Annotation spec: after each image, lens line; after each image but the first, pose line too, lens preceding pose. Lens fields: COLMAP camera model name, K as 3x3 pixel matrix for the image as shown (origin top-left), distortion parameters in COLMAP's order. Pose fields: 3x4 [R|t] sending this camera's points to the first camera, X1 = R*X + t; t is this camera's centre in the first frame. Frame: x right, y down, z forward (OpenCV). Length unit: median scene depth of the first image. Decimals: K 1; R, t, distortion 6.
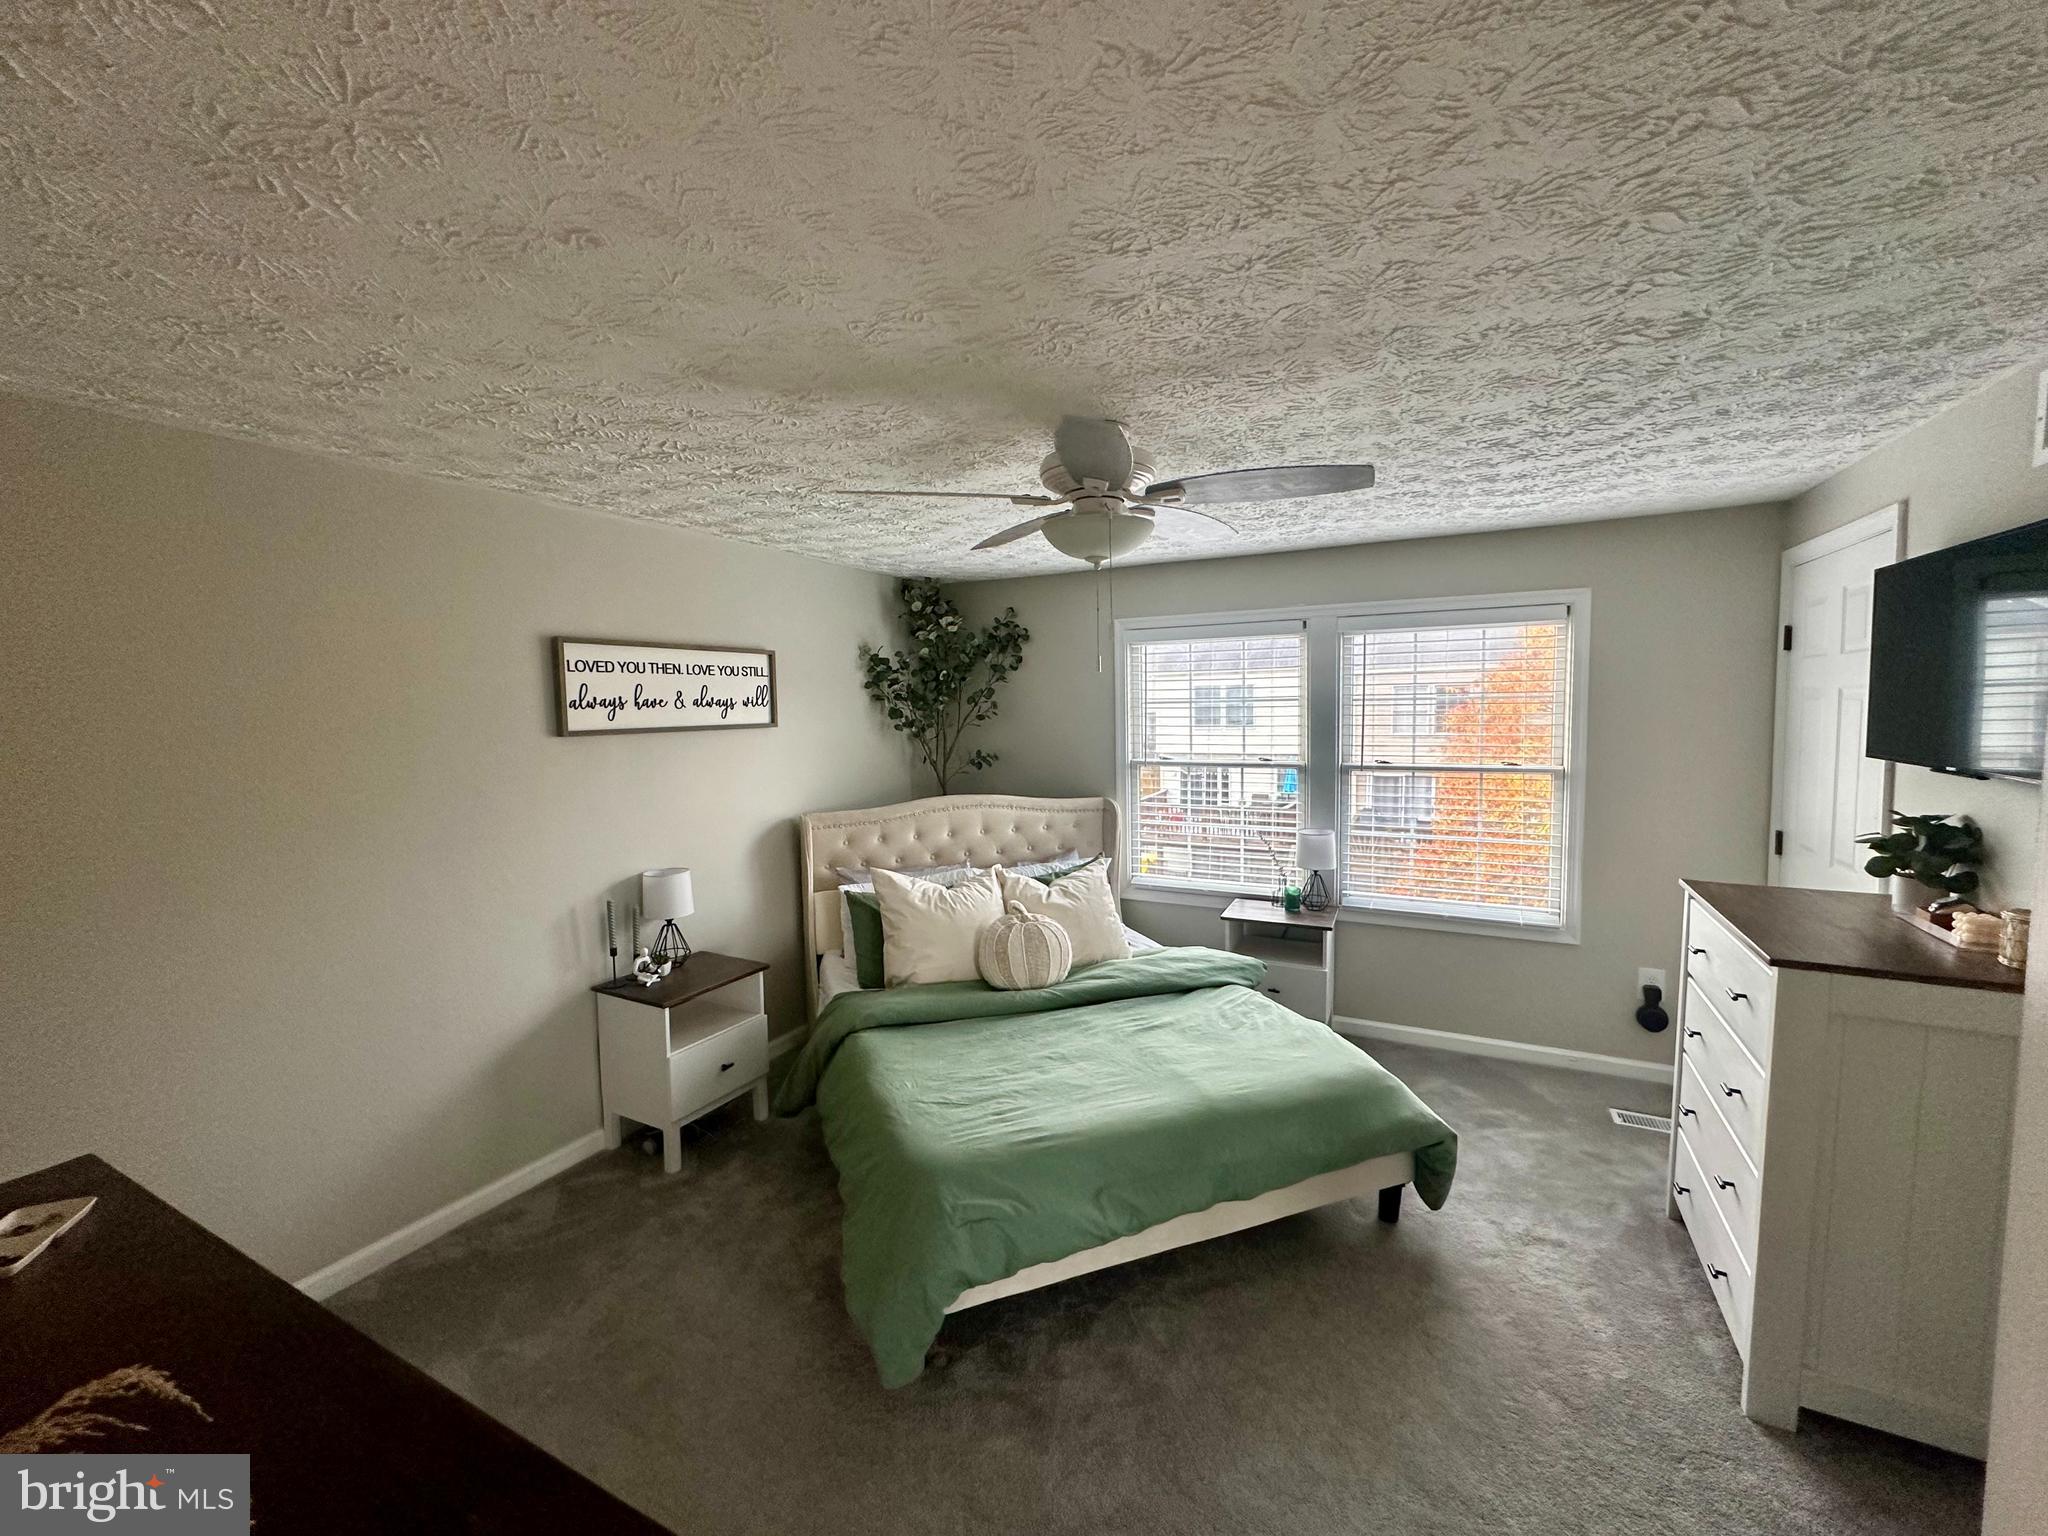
lens RADIAL K [[822.3, 0, 1024.0], [0, 822.3, 768.0], [0, 0, 1]] dist [-0.001010, 0.000050]
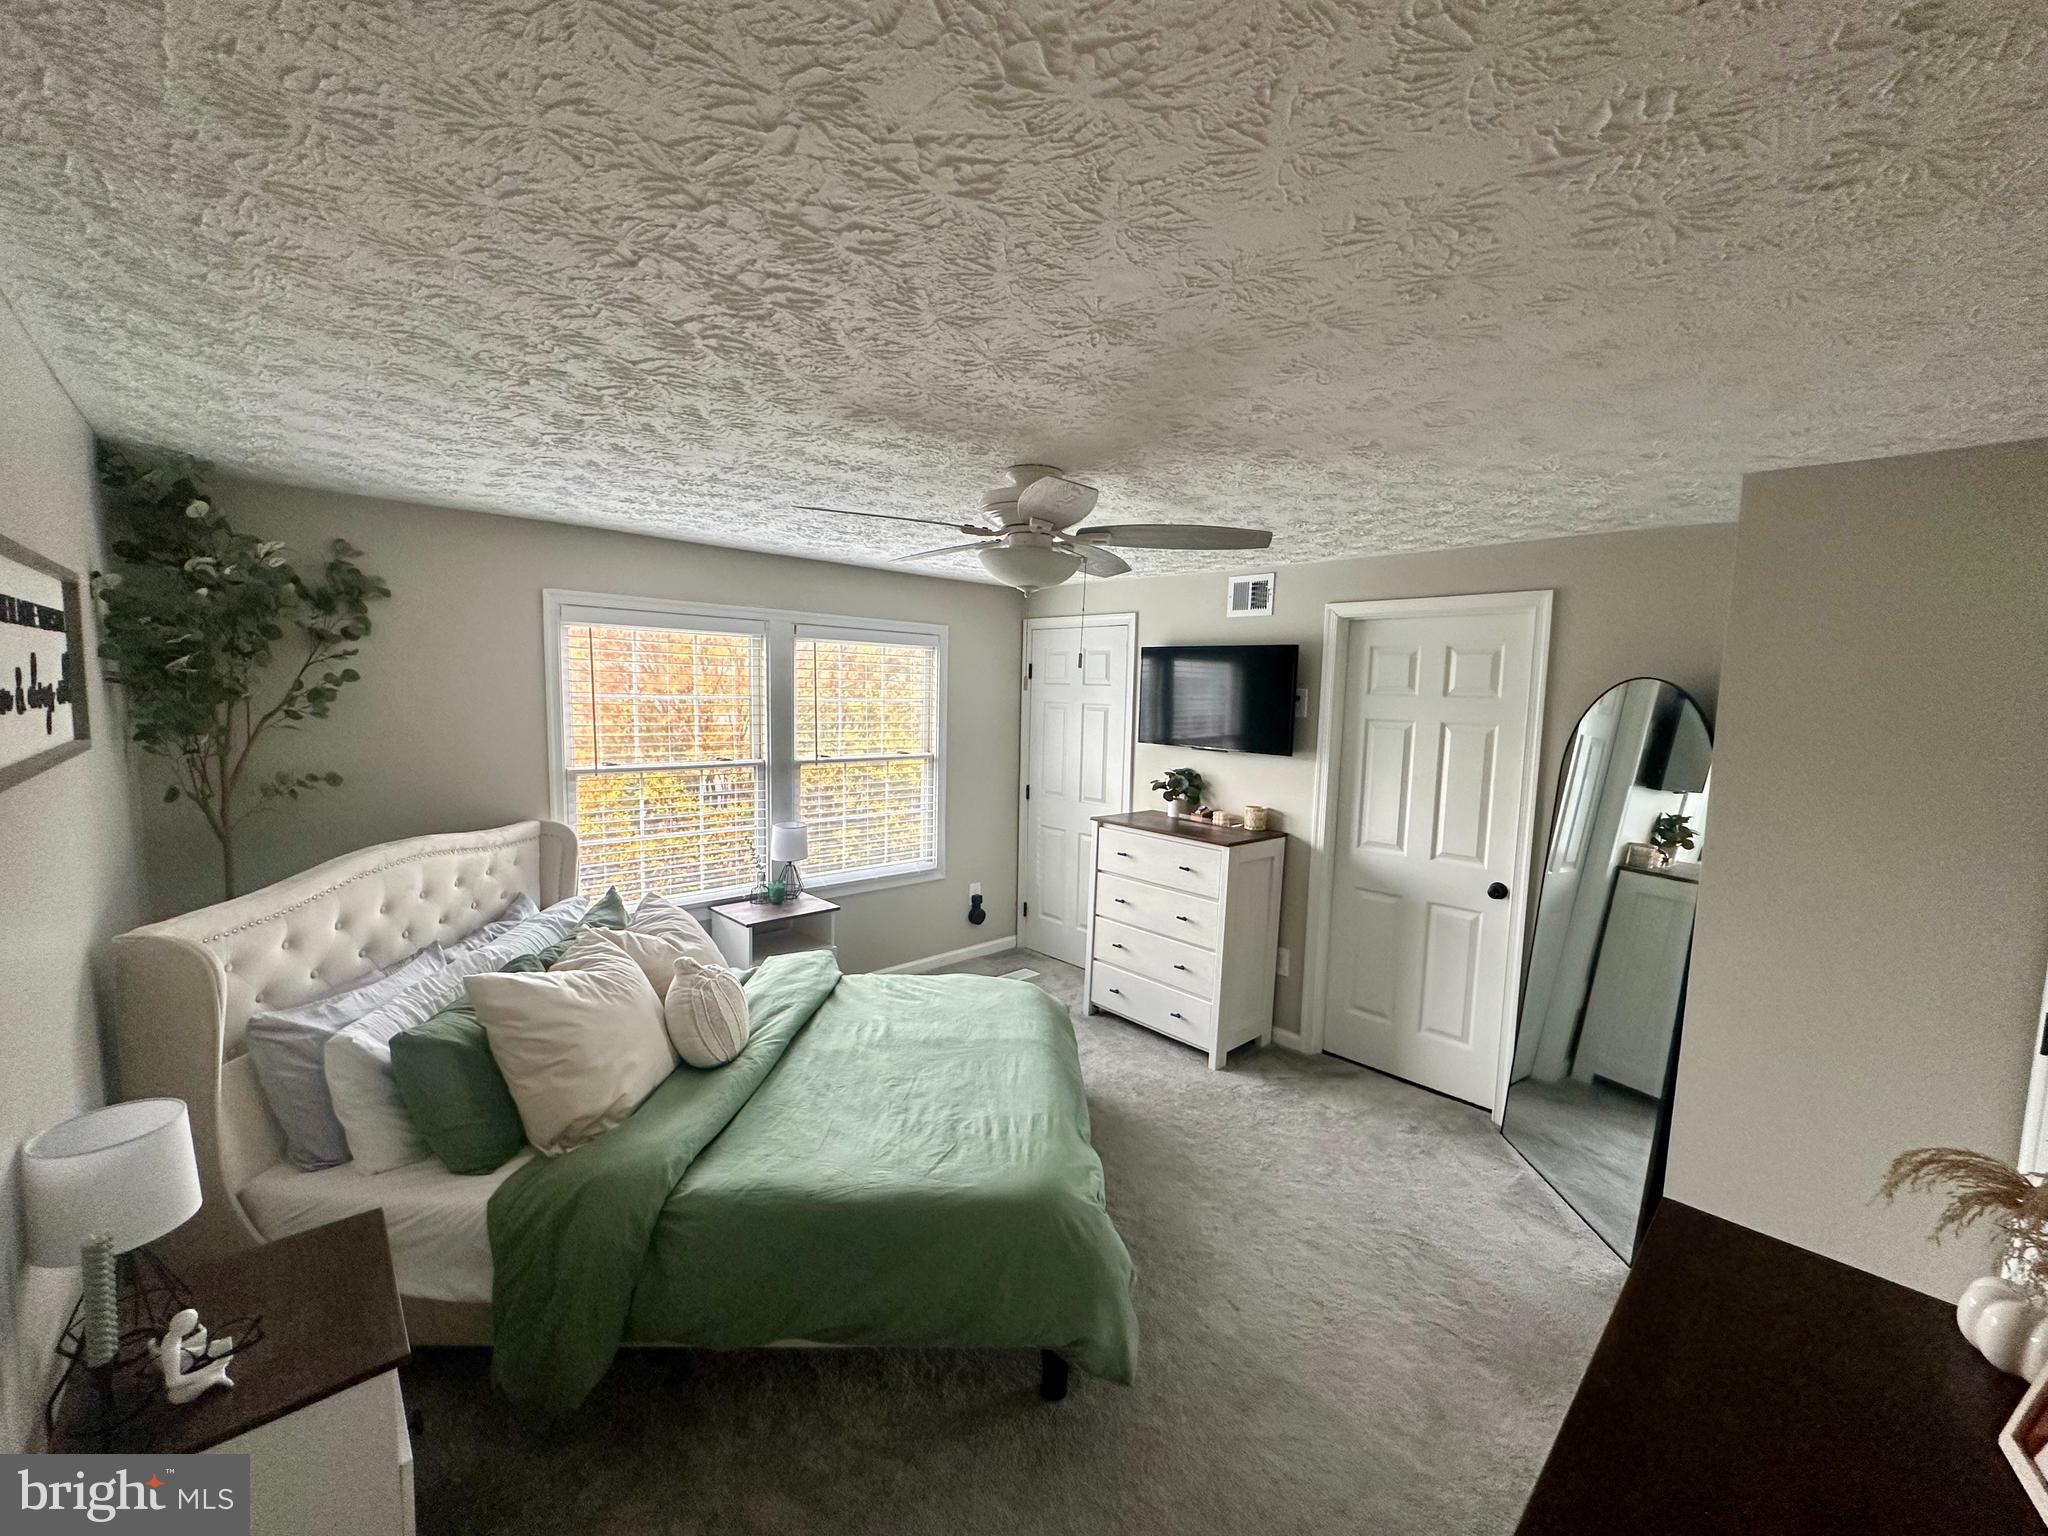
lens RADIAL K [[822.3, 0, 1024.0], [0, 822.3, 768.0], [0, 0, 1]] dist [-0.001010, 0.000050]
pose [[0.320705, -0.065441, 0.944916, -0.574733], [0.040154, 0.997653, 0.055465, -0.044410], [-0.946328, 0.020155, 0.322580, 0.392040]]
